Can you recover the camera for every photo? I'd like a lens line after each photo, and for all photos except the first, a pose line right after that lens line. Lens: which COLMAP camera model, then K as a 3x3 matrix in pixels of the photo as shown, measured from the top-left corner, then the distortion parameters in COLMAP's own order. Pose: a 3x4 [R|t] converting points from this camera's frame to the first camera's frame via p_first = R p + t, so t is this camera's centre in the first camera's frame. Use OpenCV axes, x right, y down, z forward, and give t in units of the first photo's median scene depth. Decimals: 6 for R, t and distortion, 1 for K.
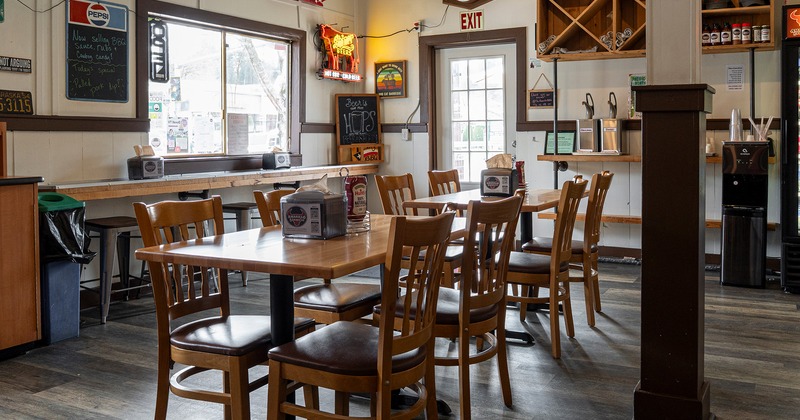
lens RADIAL K [[713.8, 0, 400.5], [0, 713.8, 209.1], [0, 0, 1]] dist [-0.038299, 0.023544]
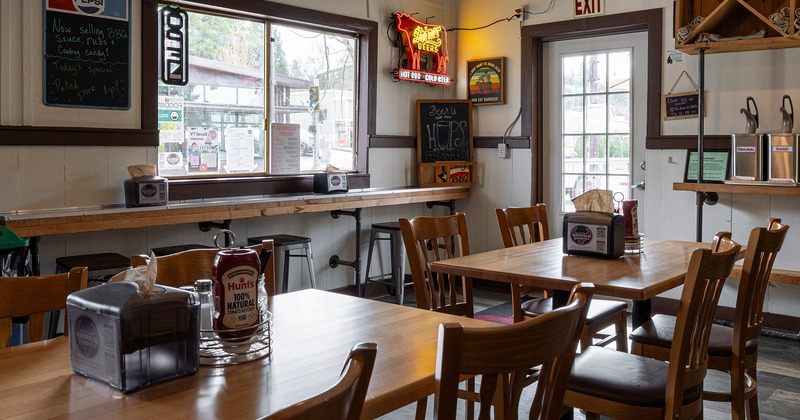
lens RADIAL K [[713.8, 0, 399.3], [0, 713.8, 206.8], [0, 0, 1]] dist [-0.038299, 0.023544]
pose [[0.978577, 0.026505, -0.204170, 0.068821], [-0.029877, 0.999463, -0.013452, -0.033666], [0.203704, 0.019263, 0.978843, 0.241521]]
